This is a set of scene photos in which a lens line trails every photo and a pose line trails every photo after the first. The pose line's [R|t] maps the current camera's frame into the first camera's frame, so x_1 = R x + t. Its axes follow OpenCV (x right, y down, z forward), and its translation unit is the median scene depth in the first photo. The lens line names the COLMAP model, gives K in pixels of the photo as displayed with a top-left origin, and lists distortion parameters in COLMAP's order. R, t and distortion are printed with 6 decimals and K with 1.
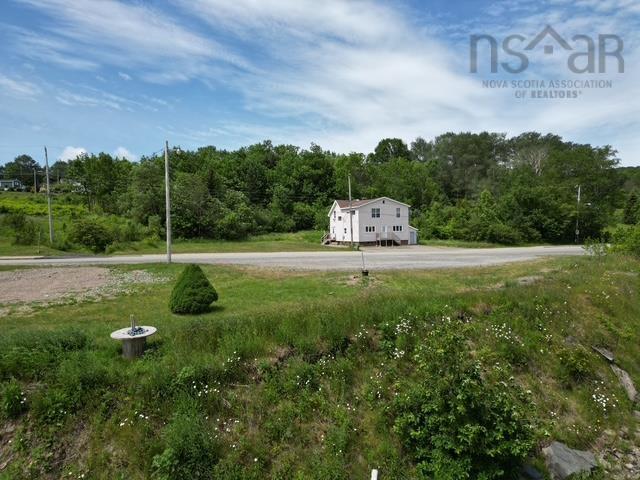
lens RADIAL K [[438.4, 0, 317.9], [0, 438.4, 232.9], [0, 0, 1]] dist [0.039935, -0.034929]
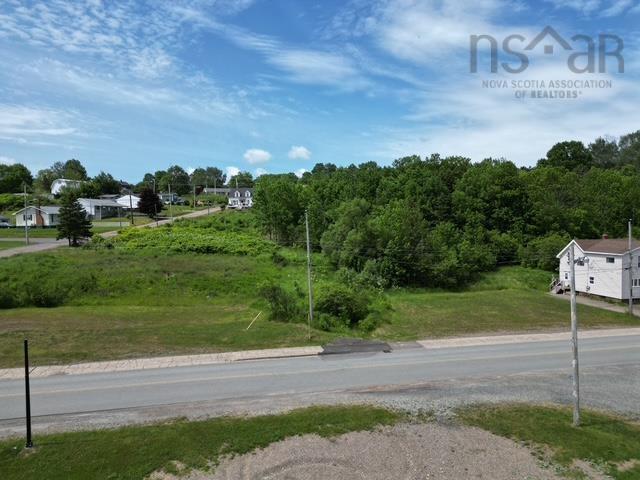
lens RADIAL K [[438.4, 0, 317.9], [0, 438.4, 232.9], [0, 0, 1]] dist [0.039935, -0.034929]
pose [[0.976347, 0.014137, -0.215746, -0.185298], [-0.010270, 0.999766, 0.019032, -0.074652], [0.215964, -0.016366, 0.976264, 0.082835]]
